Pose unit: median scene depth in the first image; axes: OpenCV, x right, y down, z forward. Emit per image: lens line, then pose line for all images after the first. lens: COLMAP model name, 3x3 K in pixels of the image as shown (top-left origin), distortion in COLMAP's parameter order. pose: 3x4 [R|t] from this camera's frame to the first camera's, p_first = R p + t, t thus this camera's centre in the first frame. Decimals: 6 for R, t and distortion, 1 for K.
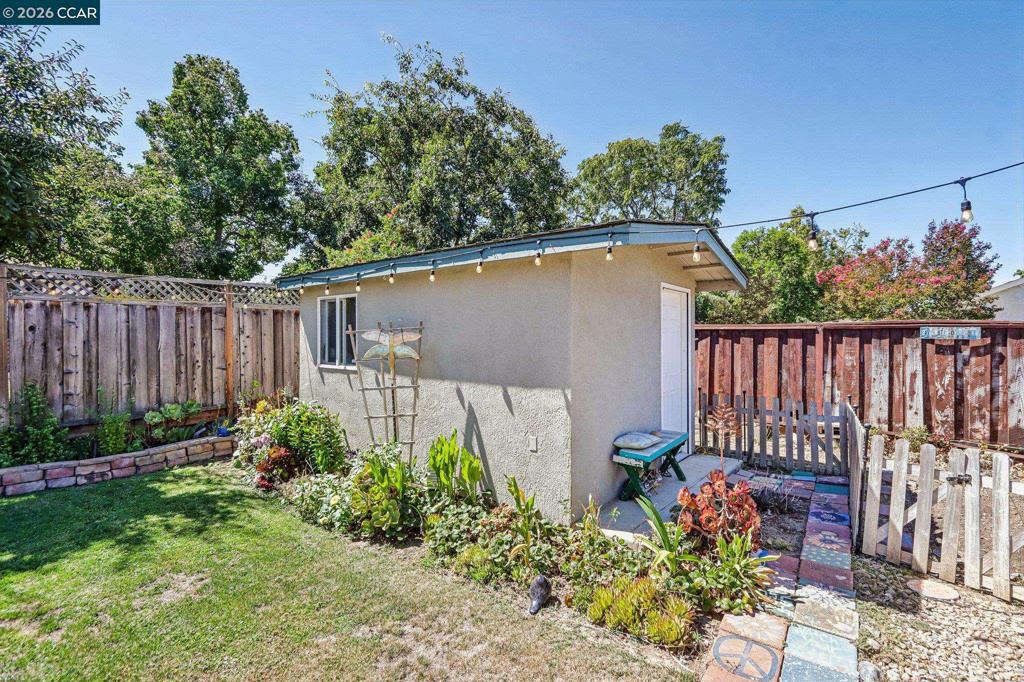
lens RADIAL K [[479.0, 0, 503.3], [0, 479.0, 336.0], [0, 0, 1]] dist [-0.014137, 0.001578]
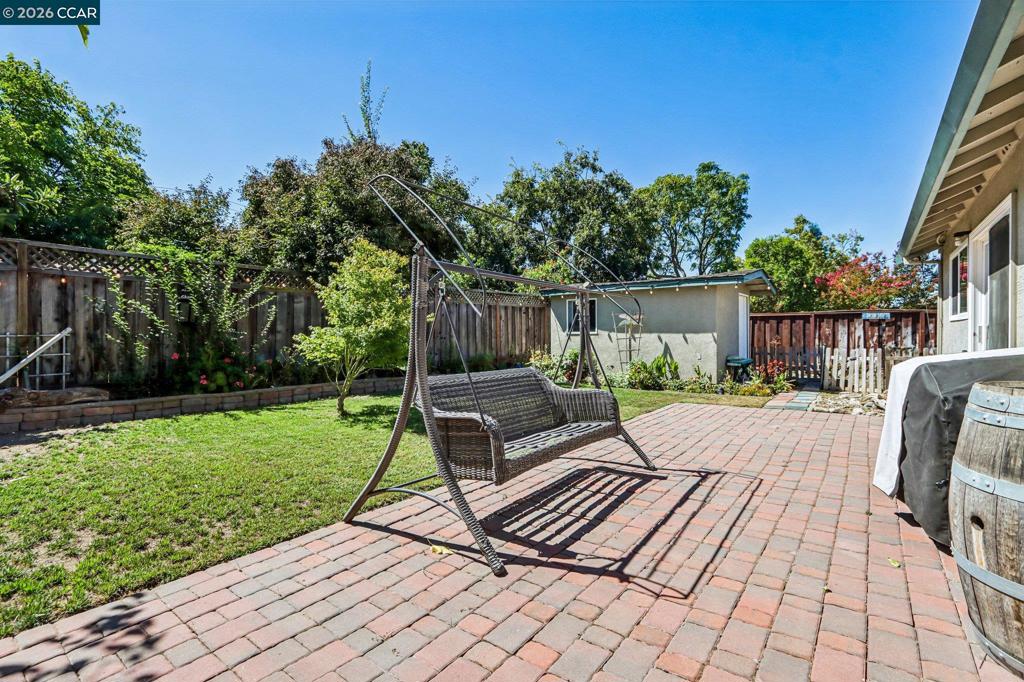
lens RADIAL K [[479.0, 0, 516.5], [0, 479.0, 338.4], [0, 0, 1]] dist [-0.014137, 0.001578]
pose [[0.999877, -0.004668, 0.014943, -0.499787], [0.004540, 0.999953, 0.008568, 0.053406], [-0.014982, -0.008499, 0.999852, -0.811196]]
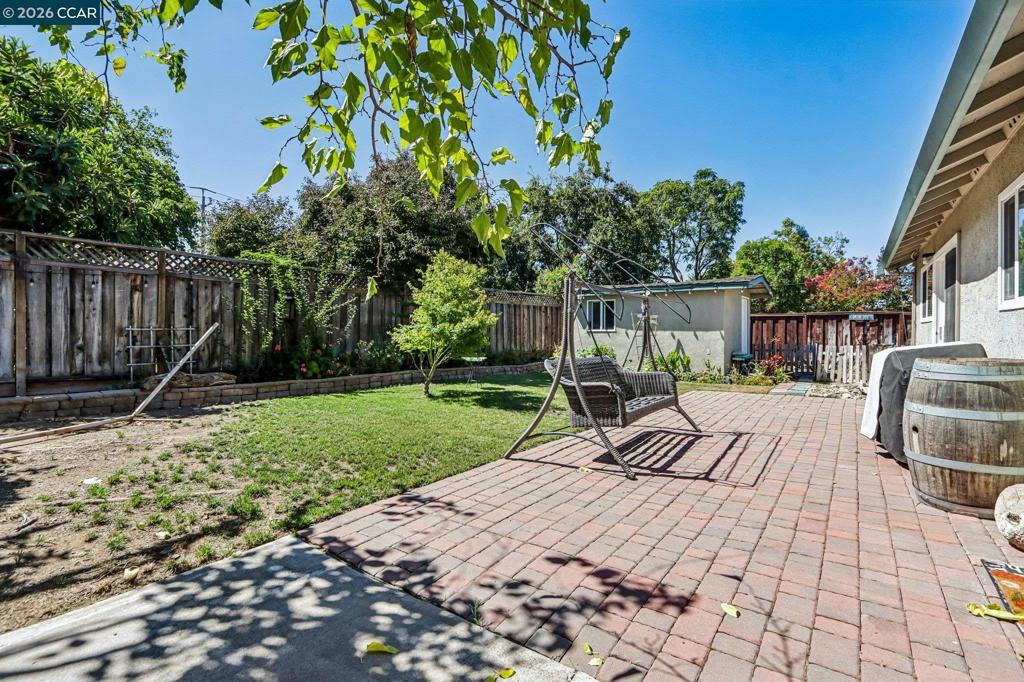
lens RADIAL K [[479.0, 0, 521.7], [0, 479.0, 336.0], [0, 0, 1]] dist [-0.014137, 0.001578]
pose [[0.999036, 0.002028, 0.043853, -0.623186], [-0.002426, 0.999956, 0.009025, 0.055075], [-0.043833, -0.009123, 0.998997, -0.966080]]
